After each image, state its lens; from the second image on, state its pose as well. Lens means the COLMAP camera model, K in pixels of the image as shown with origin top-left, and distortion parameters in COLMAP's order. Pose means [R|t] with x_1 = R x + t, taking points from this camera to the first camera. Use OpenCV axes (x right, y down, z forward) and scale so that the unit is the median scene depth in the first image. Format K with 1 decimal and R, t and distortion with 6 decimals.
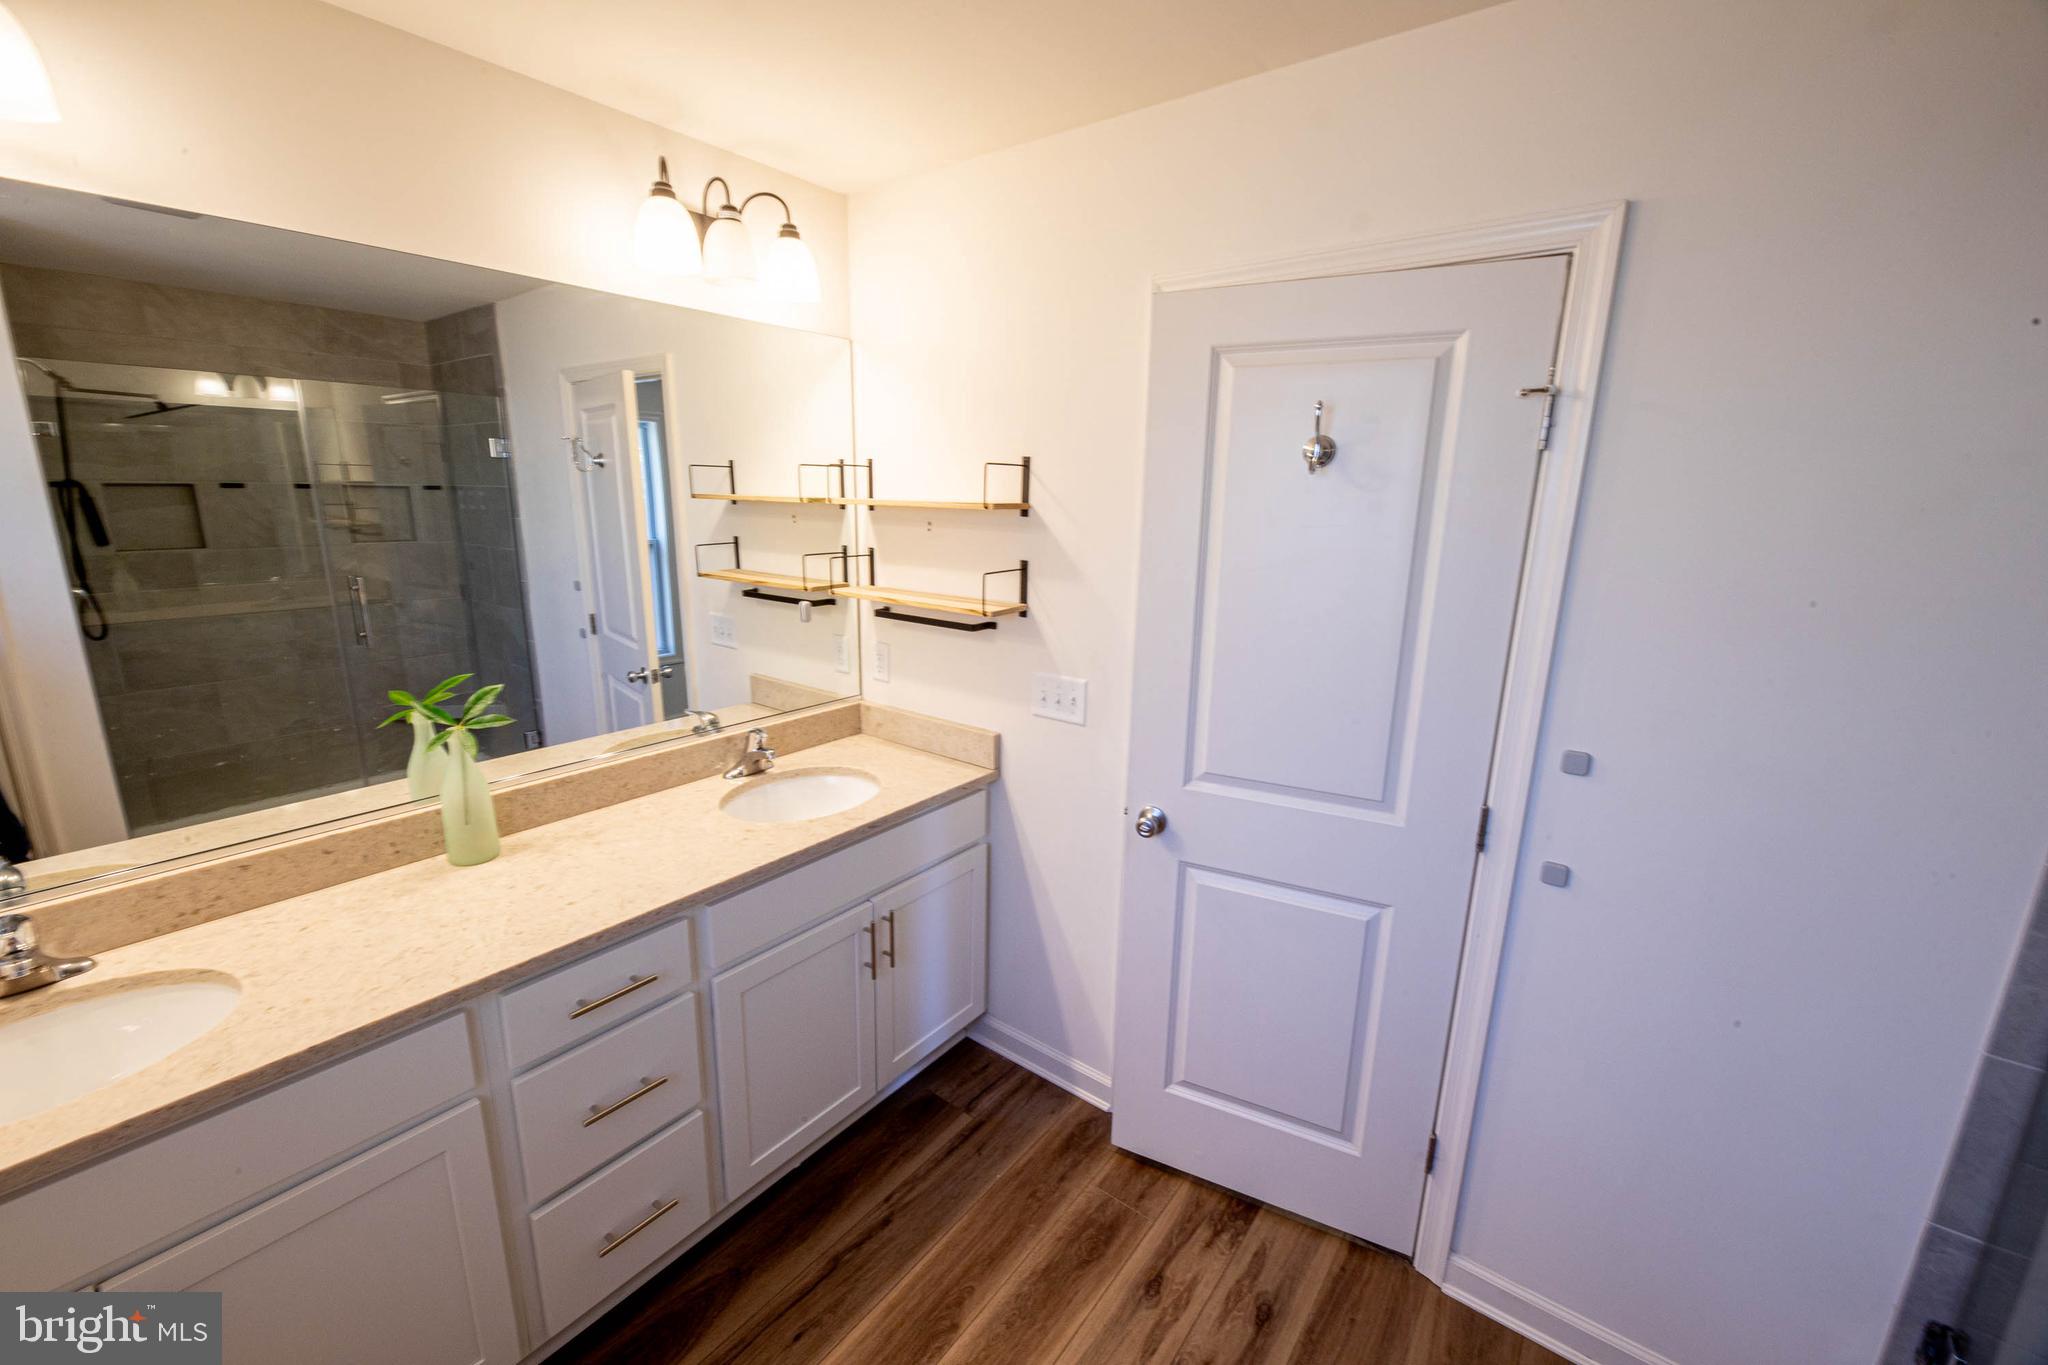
lens RADIAL K [[815.4, 0, 1017.0], [0, 815.4, 681.9], [0, 0, 1]] dist [0.002752, -0.003439]
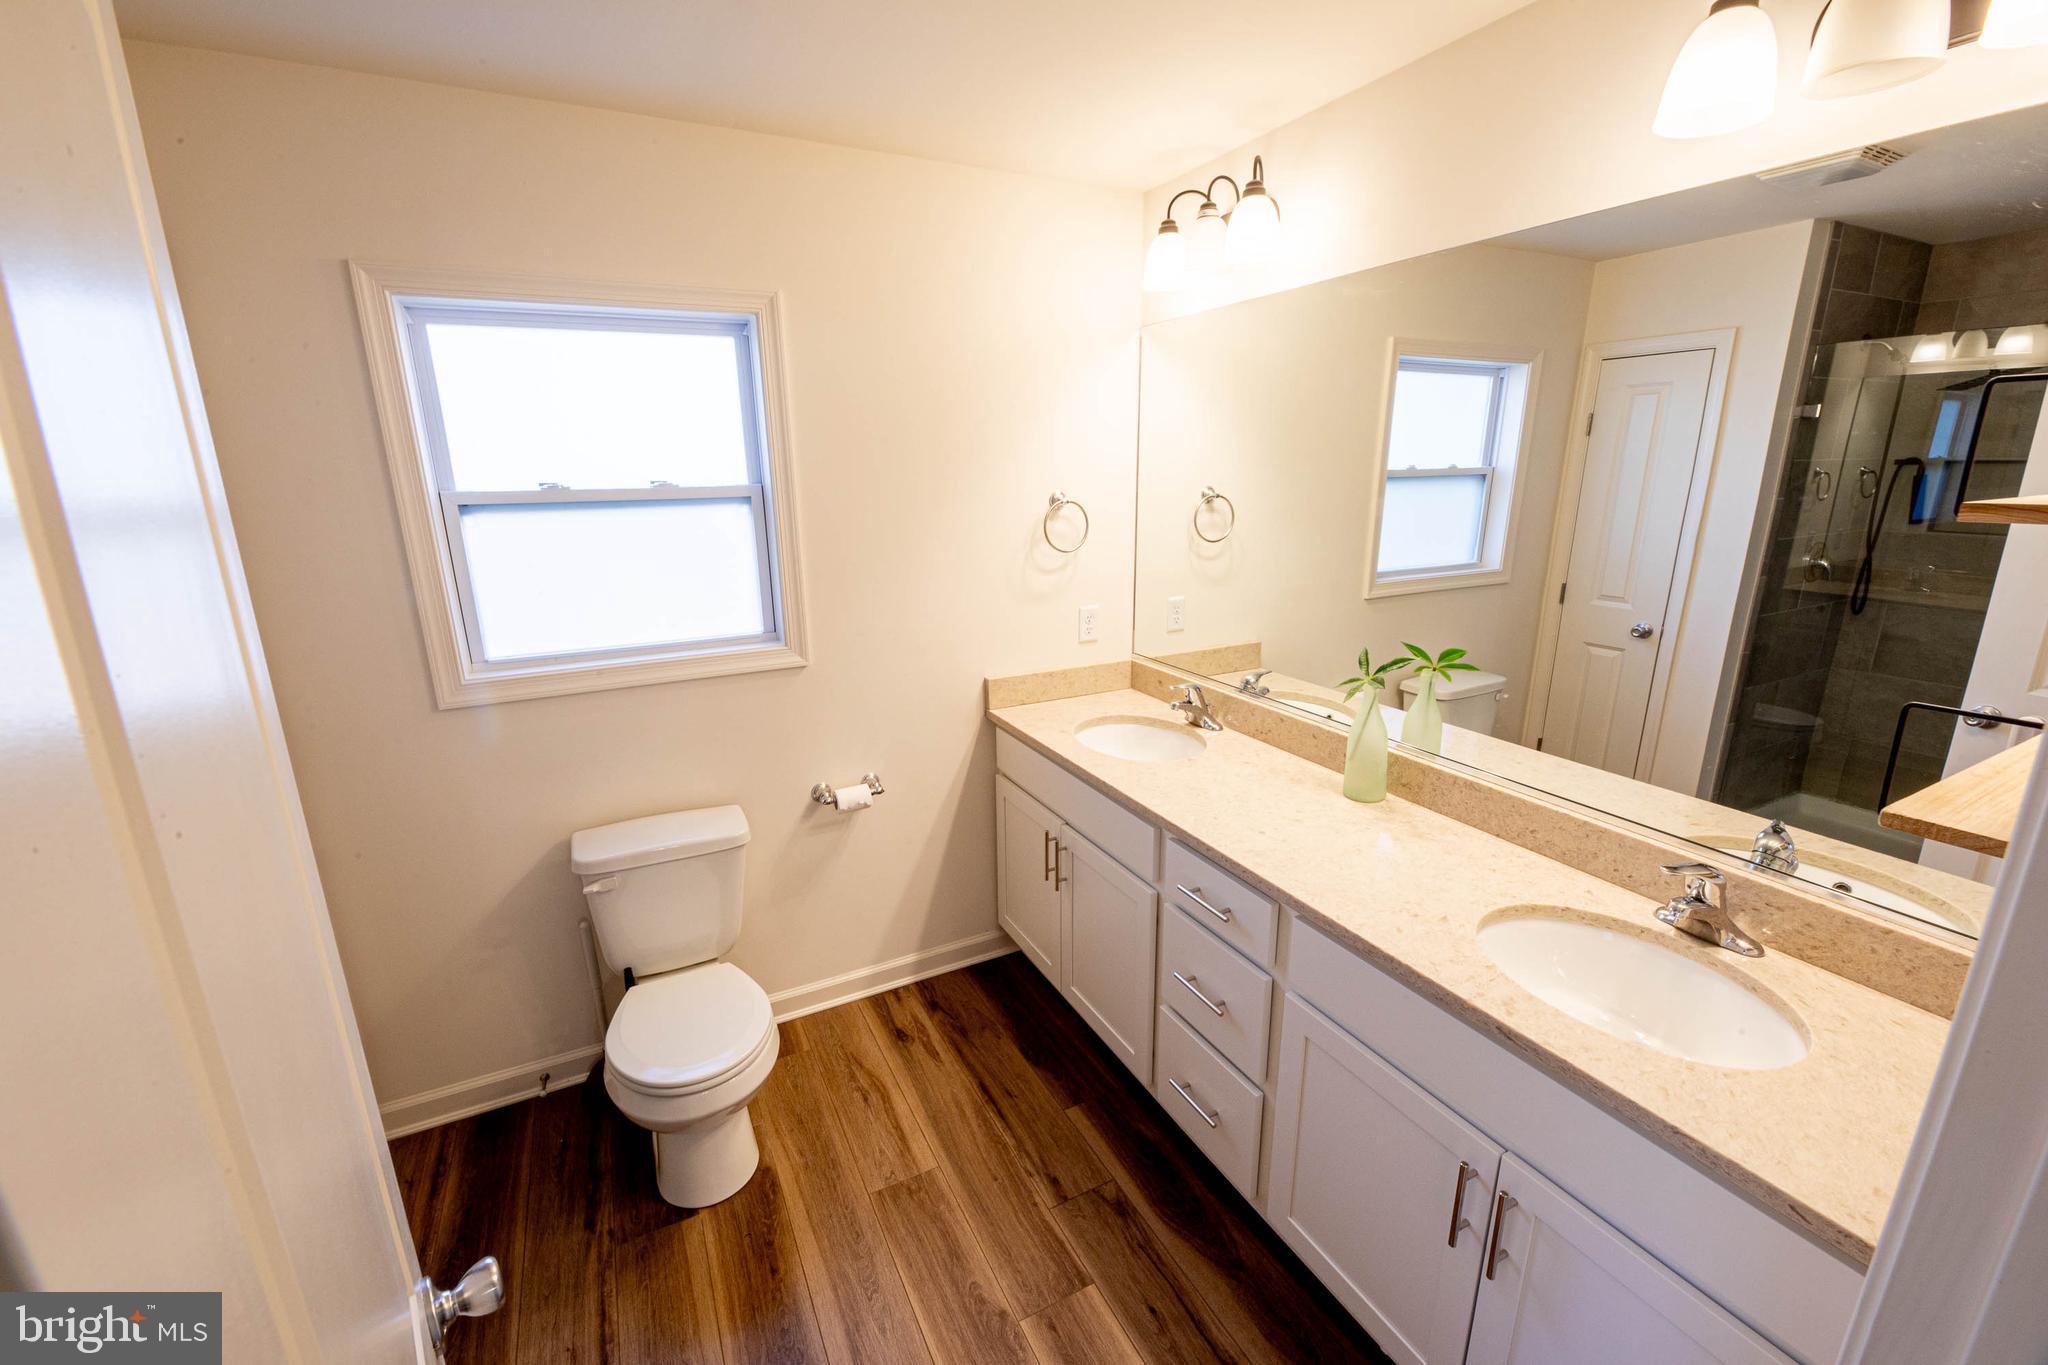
lens RADIAL K [[833.2, 0, 1015.2], [0, 833.2, 681.7], [0, 0, 1]] dist [0.001593, -0.004276]
pose [[-0.430678, 0.220478, -0.875161, 0.376881], [-0.201375, 0.921778, 0.331321, -0.157249], [0.879753, 0.318928, -0.352590, 0.677815]]
